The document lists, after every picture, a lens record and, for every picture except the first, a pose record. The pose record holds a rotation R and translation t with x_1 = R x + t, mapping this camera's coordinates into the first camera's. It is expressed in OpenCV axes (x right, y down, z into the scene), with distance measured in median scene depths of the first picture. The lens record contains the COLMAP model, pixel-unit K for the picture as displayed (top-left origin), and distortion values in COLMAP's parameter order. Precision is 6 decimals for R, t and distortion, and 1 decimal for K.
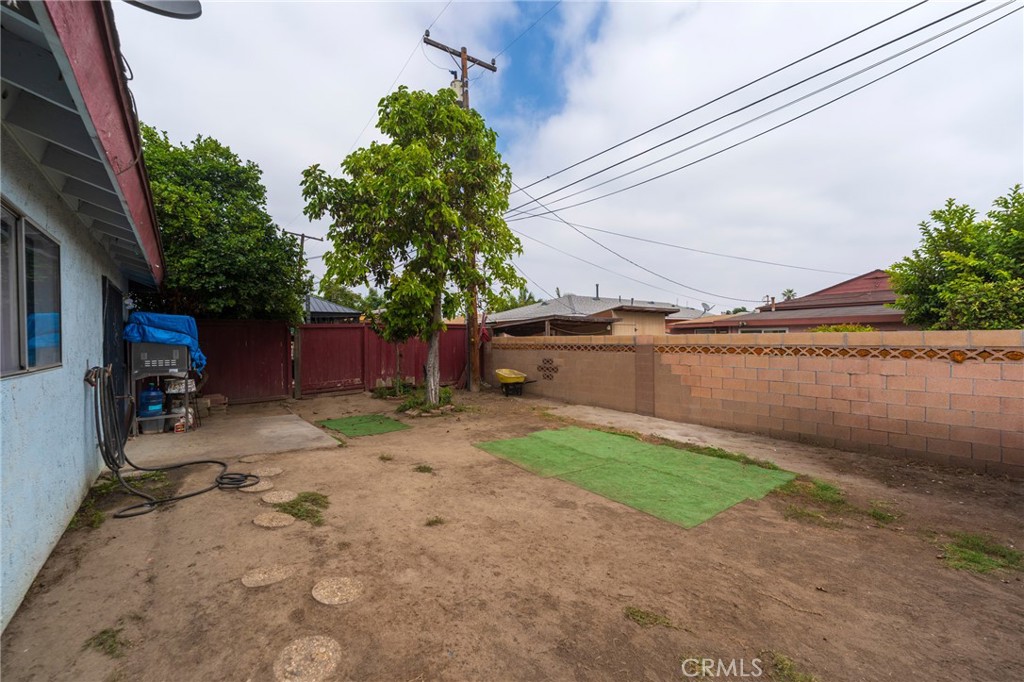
lens RADIAL K [[414.3, 0, 507.1], [0, 414.3, 338.5], [0, 0, 1]] dist [-0.005339, 0.000069]
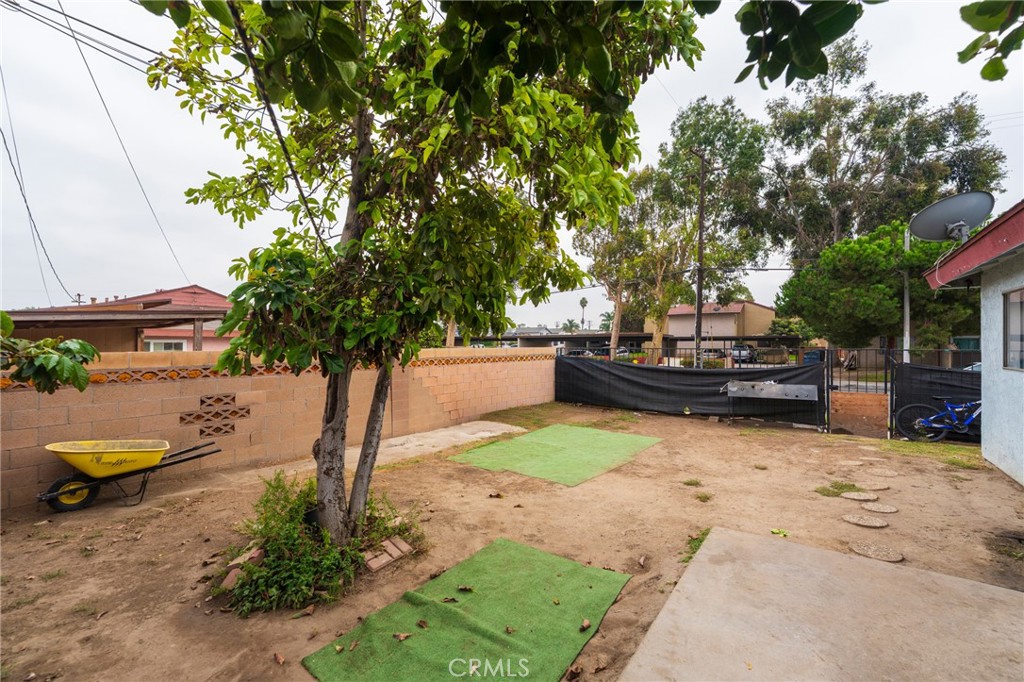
lens RADIAL K [[414.3, 0, 512.3], [0, 414.3, 339.7], [0, 0, 1]] dist [-0.005339, 0.000069]
pose [[-0.243272, 0.015604, 0.969833, -1.372459], [0.003143, 0.999878, -0.015299, -0.033339], [-0.969953, -0.000674, -0.243291, 2.112577]]
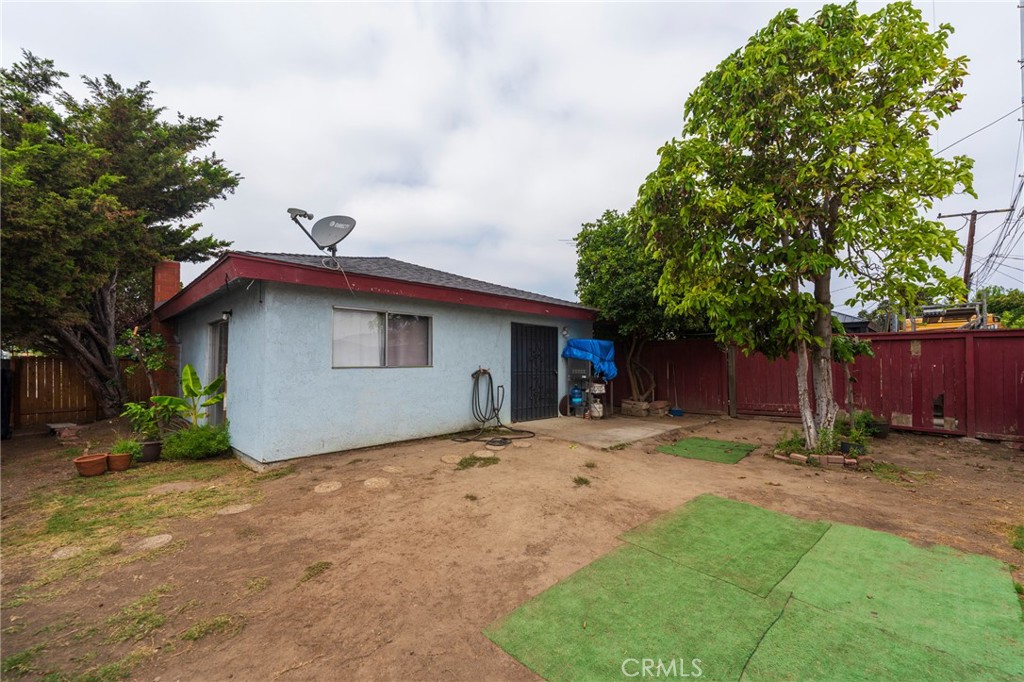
lens RADIAL K [[414.3, 0, 510.3], [0, 414.3, 359.6], [0, 0, 1]] dist [-0.005339, 0.000069]
pose [[0.126108, 0.013245, -0.991928, 1.014738], [-0.004527, 0.999908, 0.012776, -0.004087], [0.992006, 0.002879, 0.126156, 0.864664]]
